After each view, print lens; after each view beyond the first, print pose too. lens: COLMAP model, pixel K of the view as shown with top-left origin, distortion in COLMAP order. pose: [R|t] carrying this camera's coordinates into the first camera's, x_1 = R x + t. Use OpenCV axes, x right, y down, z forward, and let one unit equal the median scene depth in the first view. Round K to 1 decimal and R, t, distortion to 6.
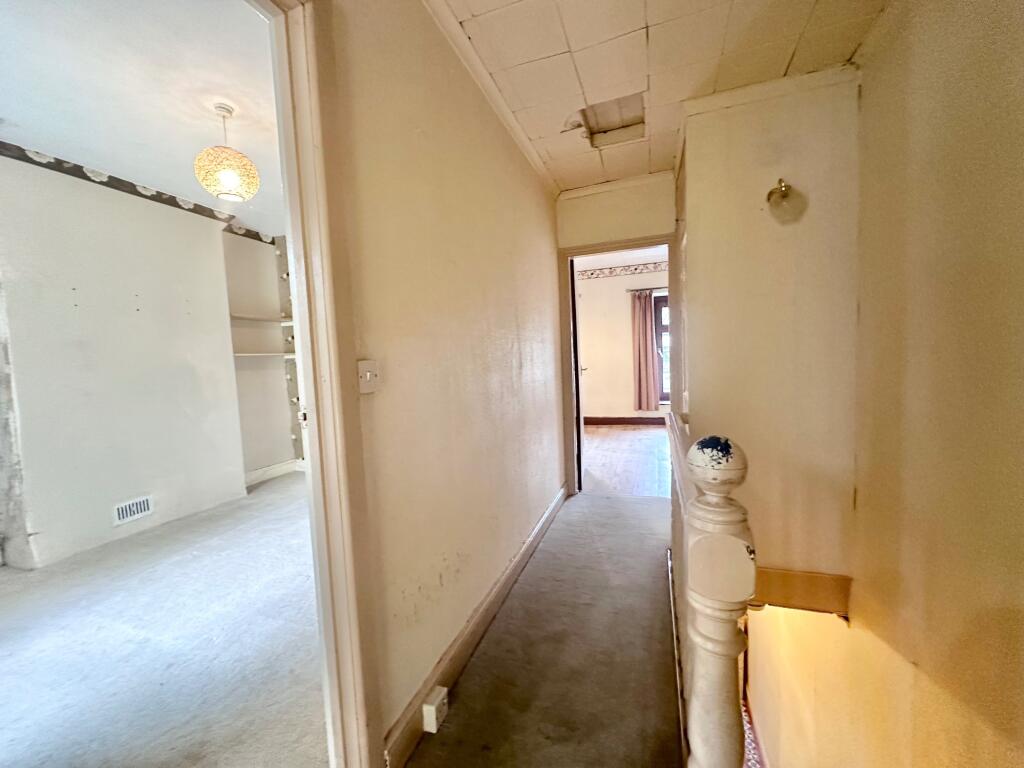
lens RADIAL K [[407.4, 0, 510.6], [0, 407.4, 382.4], [0, 0, 1]] dist [-0.005372, 0.002033]
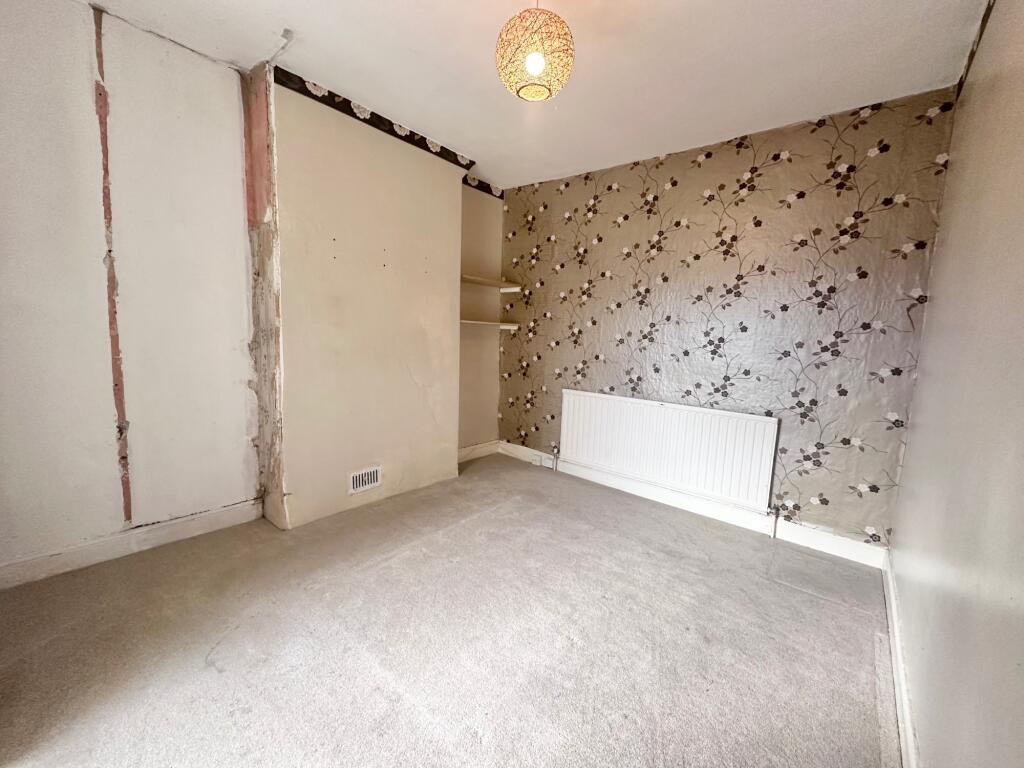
lens RADIAL K [[407.4, 0, 510.6], [0, 407.4, 382.4], [0, 0, 1]] dist [-0.005372, 0.002033]
pose [[0.932588, 0.118384, -0.340976, -0.303557], [-0.099362, 0.992386, 0.072786, -0.012206], [0.346996, -0.033999, 0.937250, 0.228185]]
